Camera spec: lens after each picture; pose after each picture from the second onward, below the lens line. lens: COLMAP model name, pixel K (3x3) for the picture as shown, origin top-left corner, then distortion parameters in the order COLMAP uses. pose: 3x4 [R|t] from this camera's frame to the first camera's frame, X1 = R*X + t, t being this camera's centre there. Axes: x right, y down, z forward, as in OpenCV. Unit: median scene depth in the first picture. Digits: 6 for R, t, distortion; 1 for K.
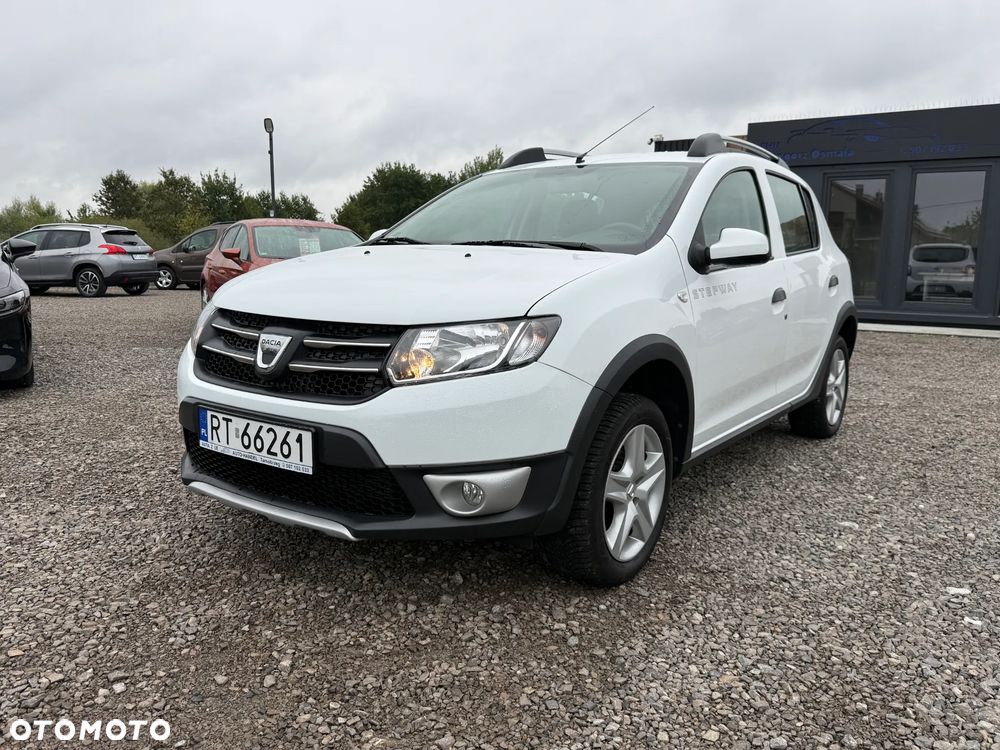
lens RADIAL K [[761.4, 0, 491.2], [0, 761.4, 384.7], [0, 0, 1]] dist [0.035431, -0.044728]
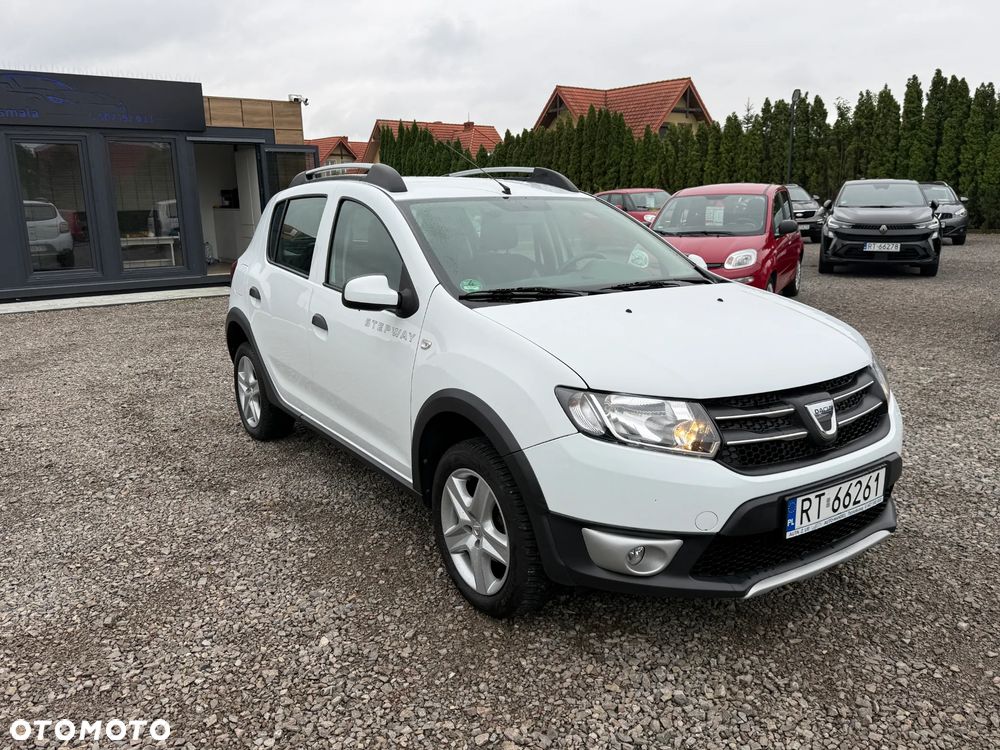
lens RADIAL K [[757.5, 0, 491.6], [0, 757.5, 377.8], [0, 0, 1]] dist [0.037128, -0.045994]
pose [[0.374855, -0.228483, 0.898487, -1.431973], [0.174296, 0.969241, 0.173759, -0.370965], [-0.910552, 0.091468, 0.403148, 1.005893]]
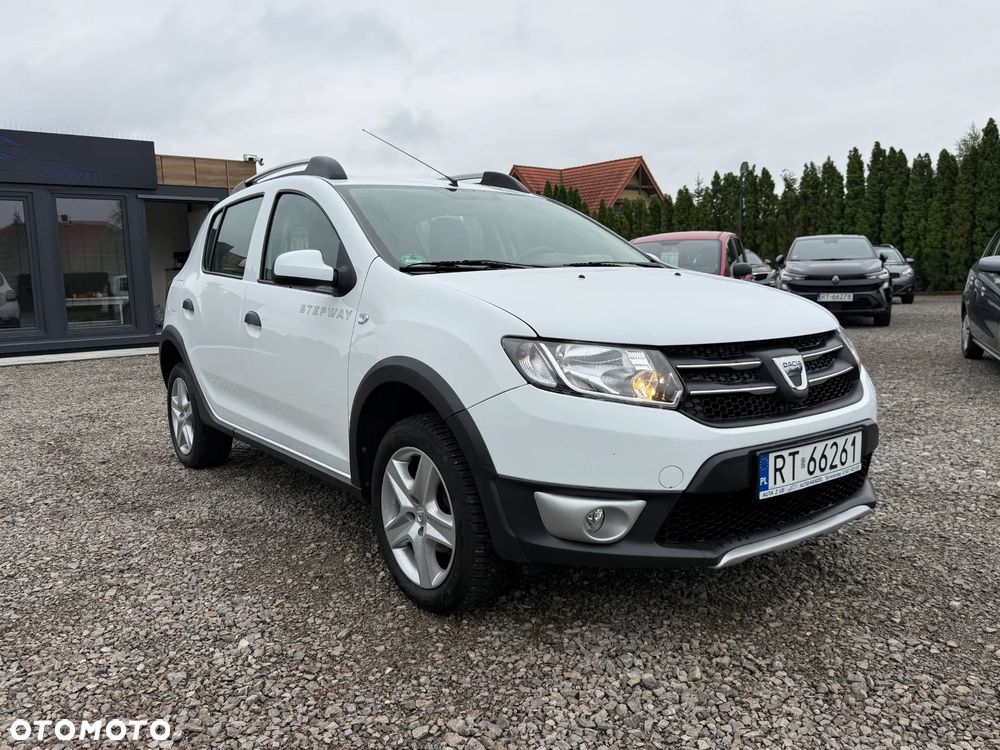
lens RADIAL K [[764.8, 0, 485.7], [0, 764.8, 380.3], [0, 0, 1]] dist [0.030088, -0.041553]
pose [[0.333613, -0.148621, 0.930921, -1.367023], [0.184148, 0.978745, 0.090264, -0.200381], [-0.924549, 0.141314, 0.353891, 1.035564]]
